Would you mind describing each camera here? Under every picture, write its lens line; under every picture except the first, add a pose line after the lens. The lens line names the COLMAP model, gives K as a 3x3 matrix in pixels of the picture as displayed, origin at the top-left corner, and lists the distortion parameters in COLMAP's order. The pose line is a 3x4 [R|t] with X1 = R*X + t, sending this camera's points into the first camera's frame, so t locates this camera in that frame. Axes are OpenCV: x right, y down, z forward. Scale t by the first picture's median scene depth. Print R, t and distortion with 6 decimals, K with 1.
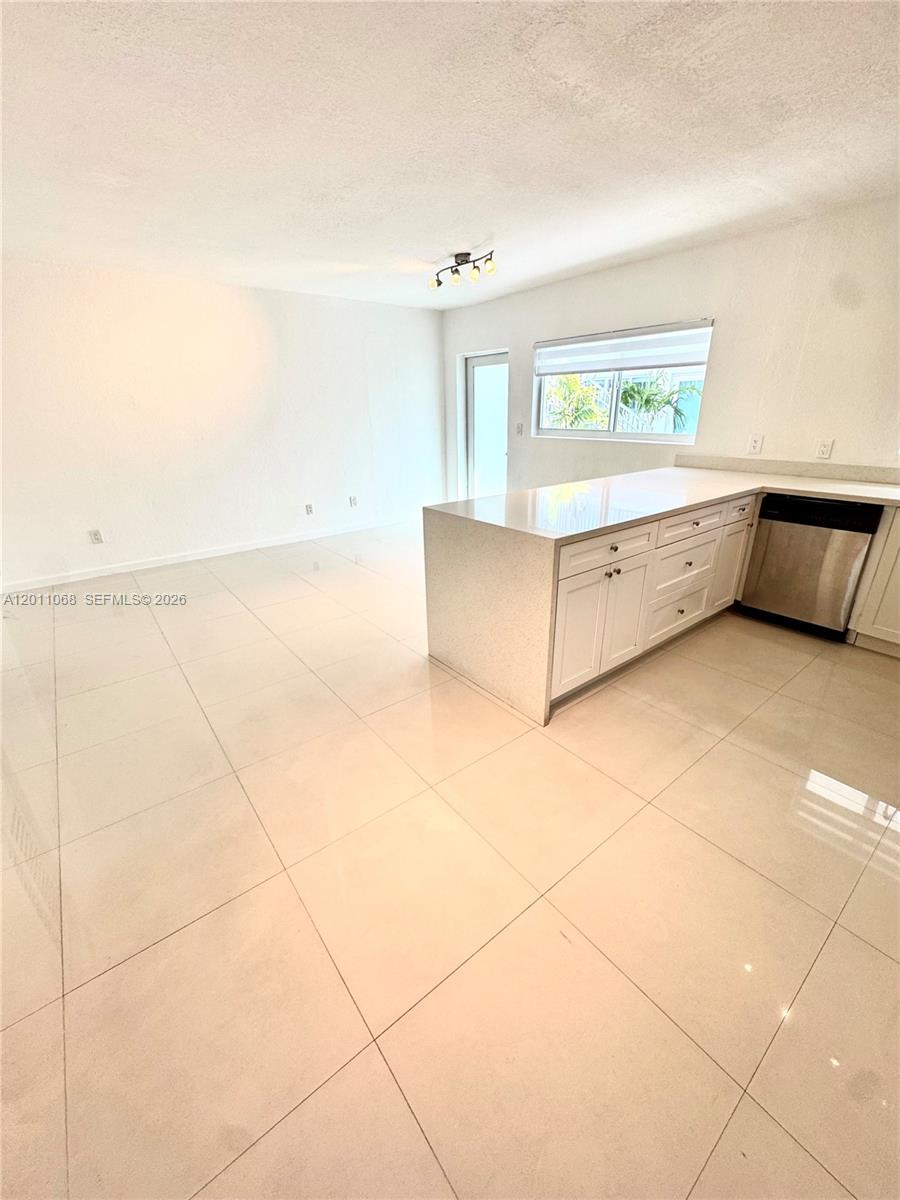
lens RADIAL K [[482.1, 0, 453.5], [0, 482.1, 597.6], [0, 0, 1]] dist [0.002390, 0.001007]
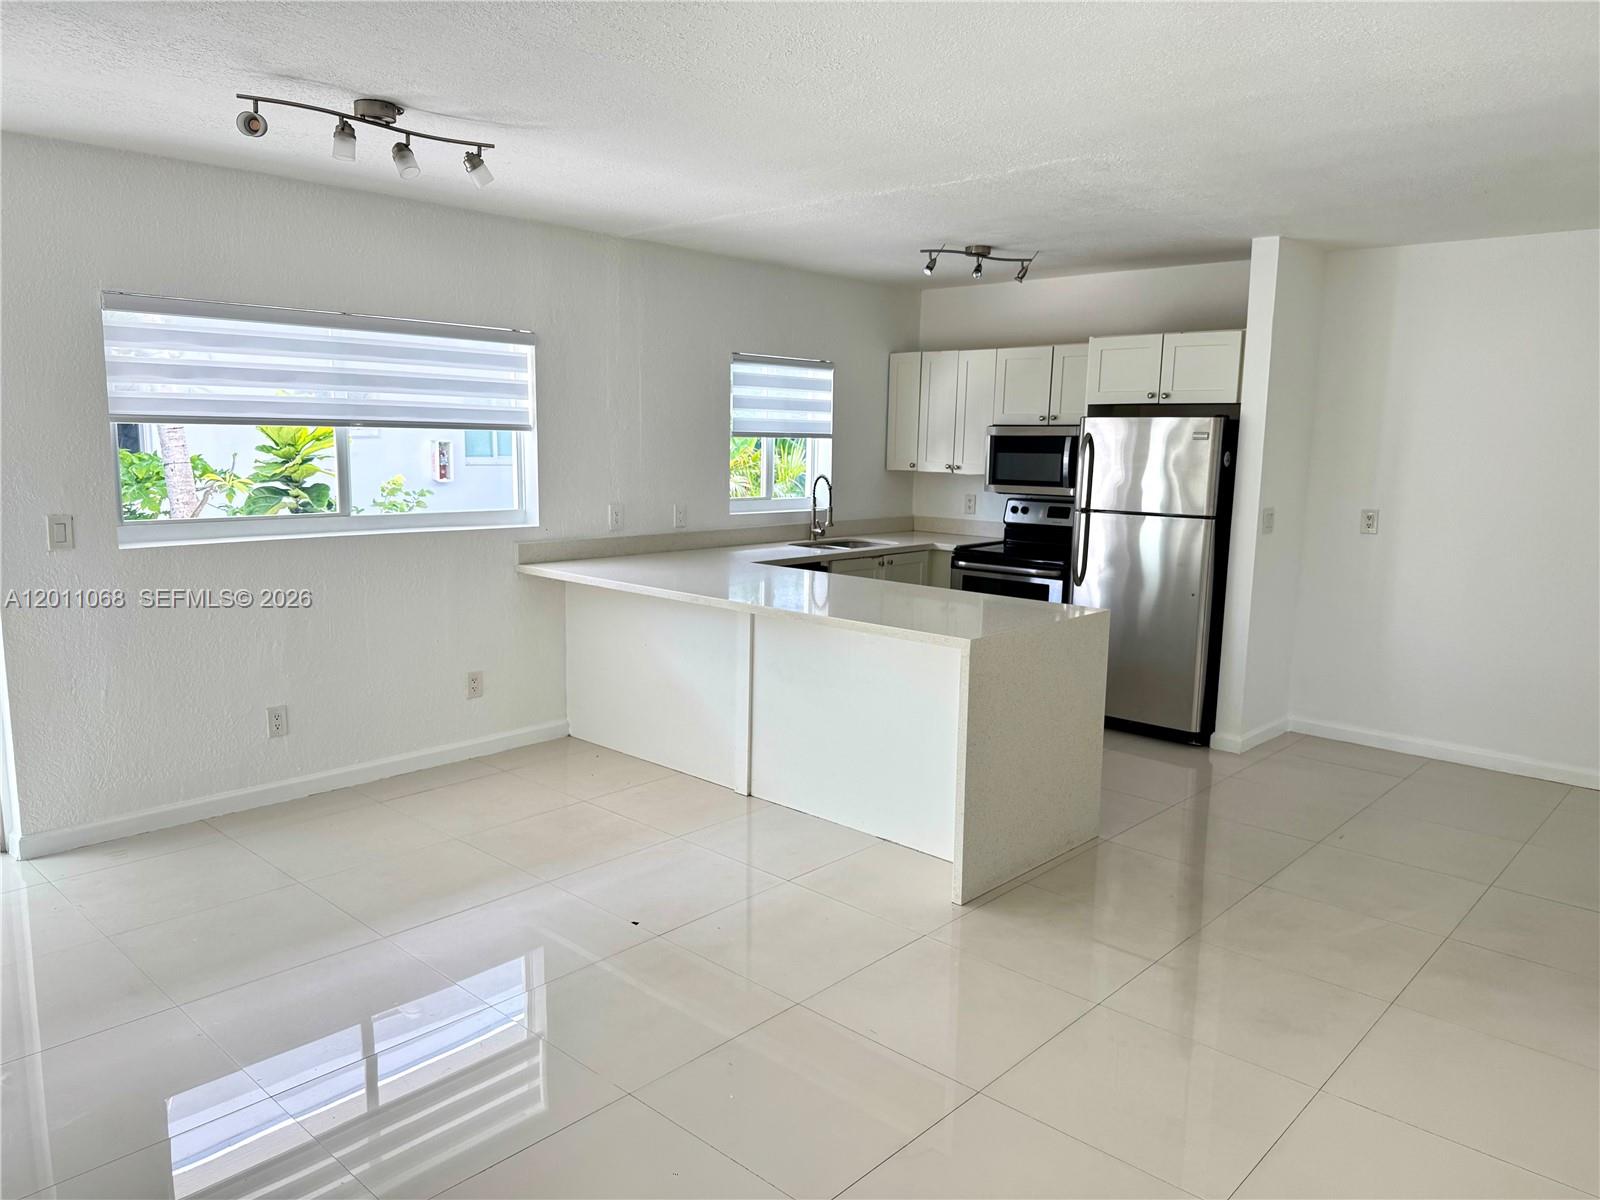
lens RADIAL K [[1120.6, 0, 800.7], [0, 1120.6, 605.0], [0, 0, 1]] dist [0.003355, -0.000562]
pose [[-0.146617, -0.139963, 0.979241, -1.035529], [0.345048, 0.920526, 0.183233, -0.422569], [-0.927063, 0.364750, -0.086671, 0.985745]]
